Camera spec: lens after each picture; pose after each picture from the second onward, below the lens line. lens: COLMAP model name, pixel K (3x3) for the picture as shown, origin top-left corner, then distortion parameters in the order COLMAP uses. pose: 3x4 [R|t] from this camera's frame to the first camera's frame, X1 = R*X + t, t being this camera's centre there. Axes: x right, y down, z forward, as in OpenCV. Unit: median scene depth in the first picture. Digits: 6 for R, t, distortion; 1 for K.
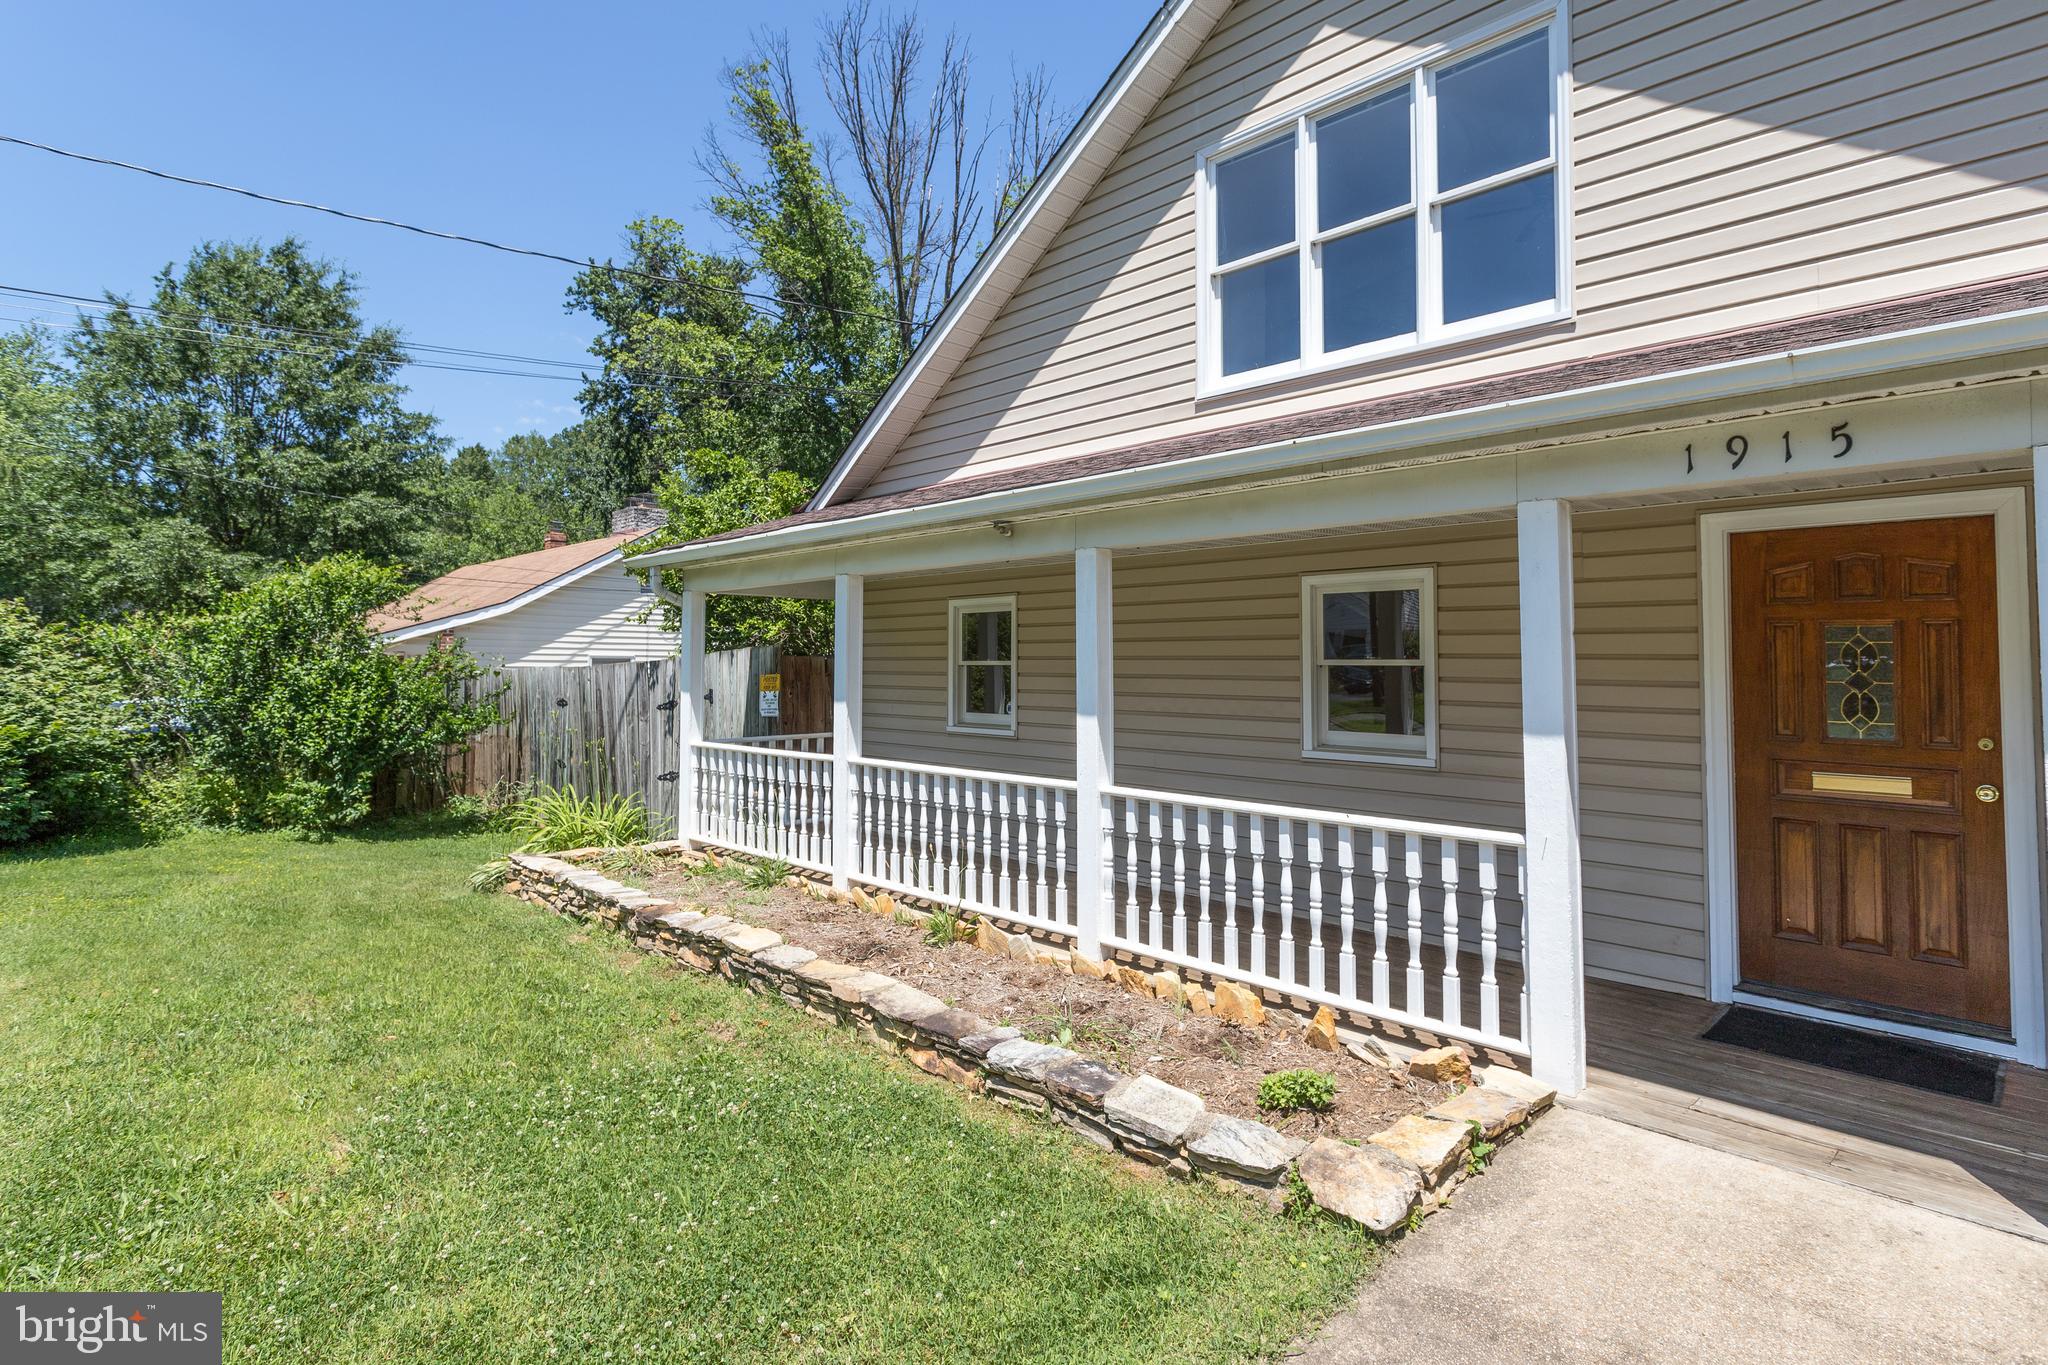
lens RADIAL K [[973.1, 0, 1050.4], [0, 973.1, 651.5], [0, 0, 1]] dist [0.002114, 0.001480]
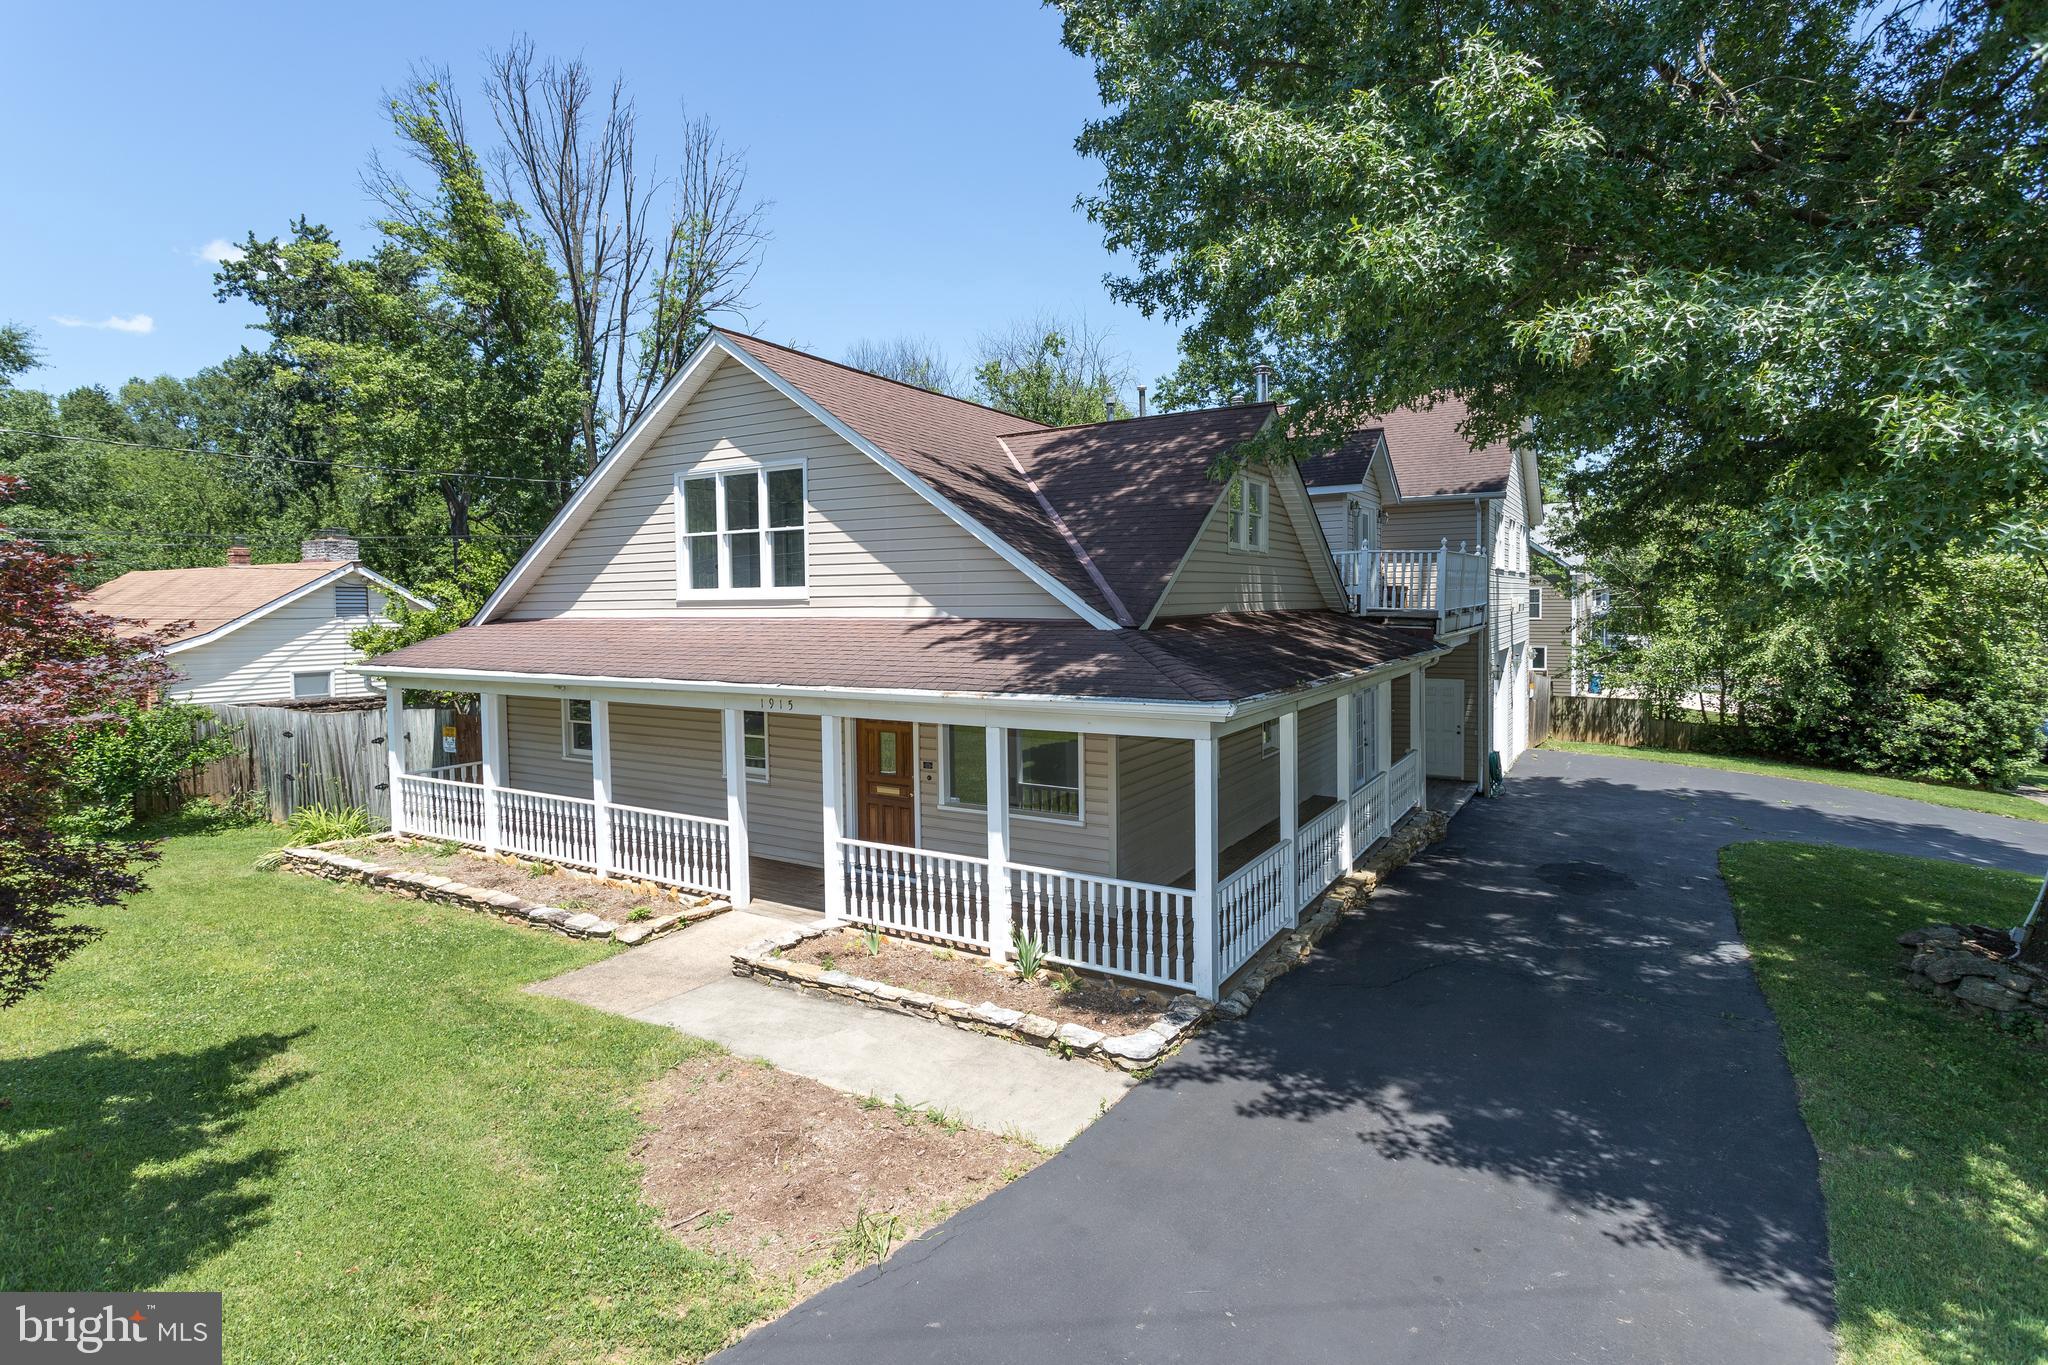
lens RADIAL K [[910.8, 0, 1011.2], [0, 910.8, 662.2], [0, 0, 1]] dist [0.012626, 0.000687]
pose [[0.969279, -0.025251, 0.244664, 0.360100], [0.007203, 0.997204, 0.074382, -0.270850], [-0.245858, -0.070334, 0.966751, -1.011921]]
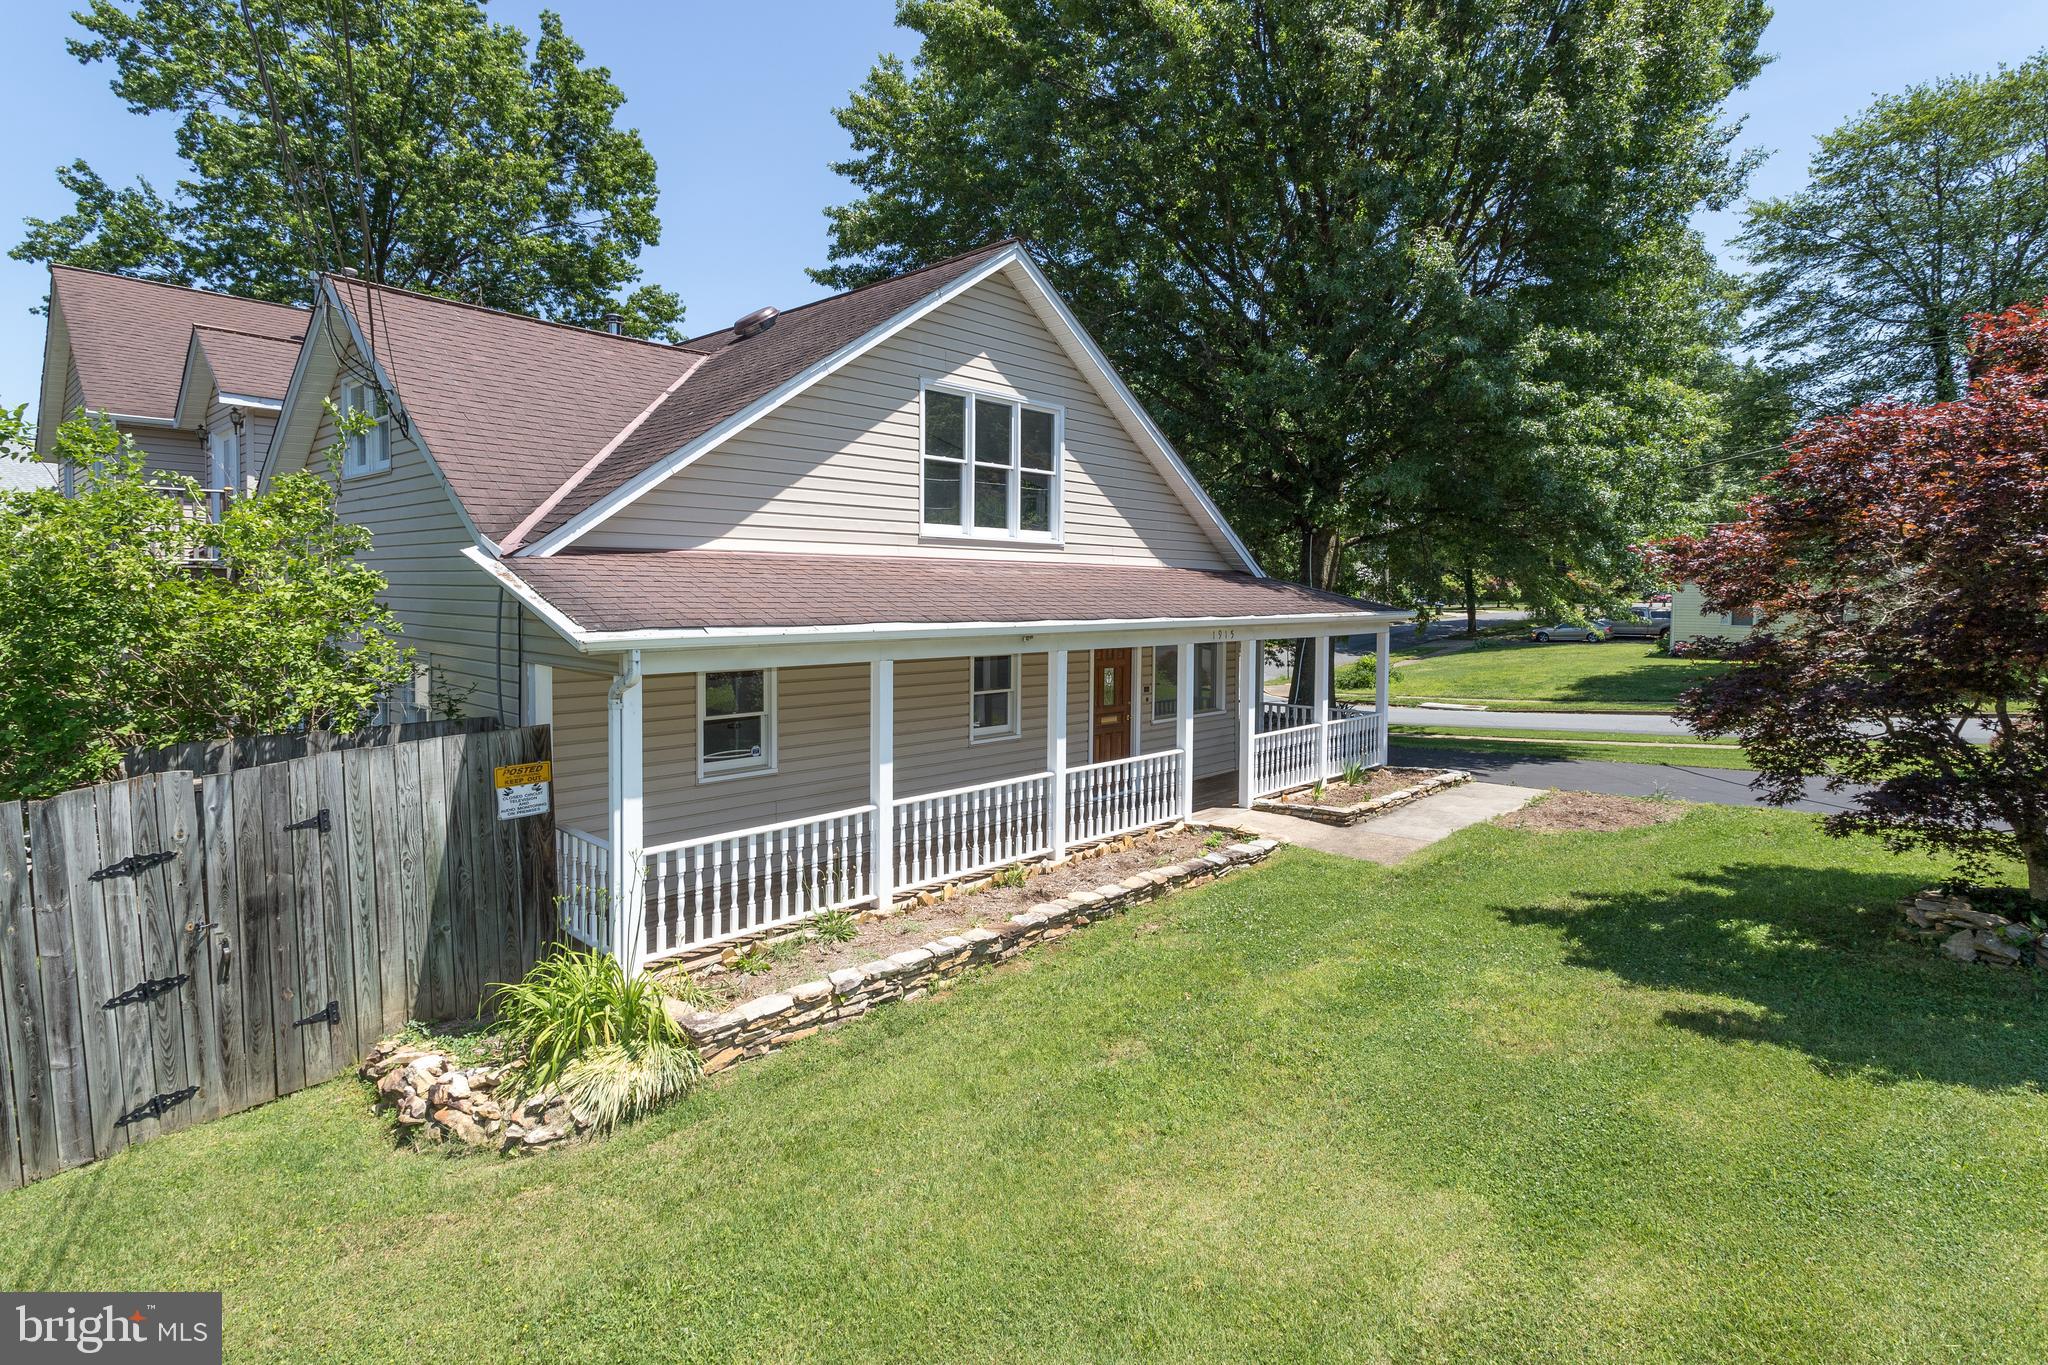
lens RADIAL K [[973.1, 0, 1013.8], [0, 973.1, 634.9], [0, 0, 1]] dist [0.002114, 0.001480]
pose [[0.031240, -0.074601, 0.996724, -1.496132], [-0.046813, 0.996007, 0.076015, -0.229238], [-0.998415, -0.049034, 0.027623, 0.804273]]
